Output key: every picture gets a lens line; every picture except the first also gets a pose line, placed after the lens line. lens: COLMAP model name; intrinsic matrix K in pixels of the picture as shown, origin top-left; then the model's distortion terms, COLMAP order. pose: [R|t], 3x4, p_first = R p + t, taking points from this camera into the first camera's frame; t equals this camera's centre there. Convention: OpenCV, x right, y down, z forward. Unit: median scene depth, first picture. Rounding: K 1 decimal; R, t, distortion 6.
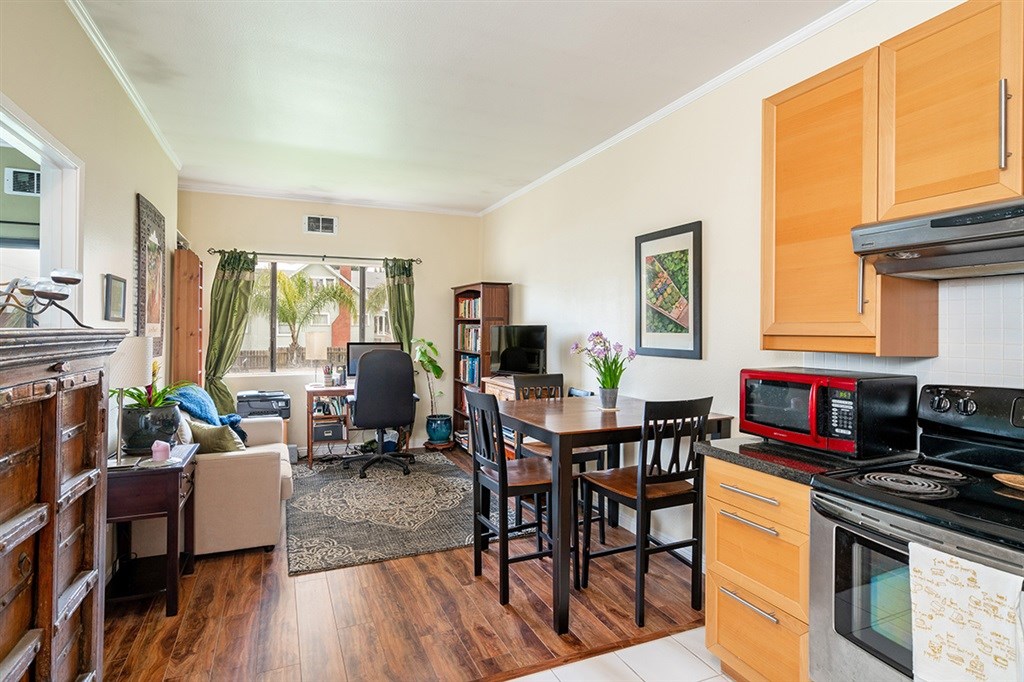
lens RADIAL K [[527.1, 0, 507.3], [0, 527.1, 335.8], [0, 0, 1]] dist [0.005635, 0.001600]
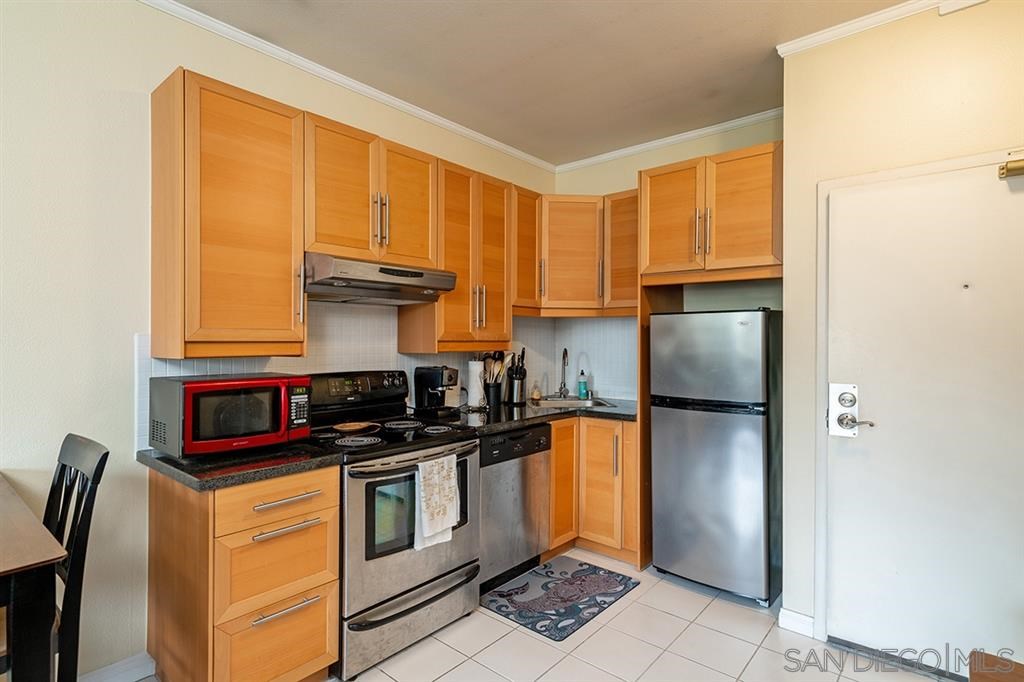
lens RADIAL K [[527.1, 0, 507.3], [0, 527.1, 335.8], [0, 0, 1]] dist [0.005635, 0.001600]
pose [[-0.430544, -0.002658, 0.902566, -0.269512], [0.001903, 0.999991, 0.003852, -0.006711], [-0.902568, 0.003376, -0.430535, 0.455221]]
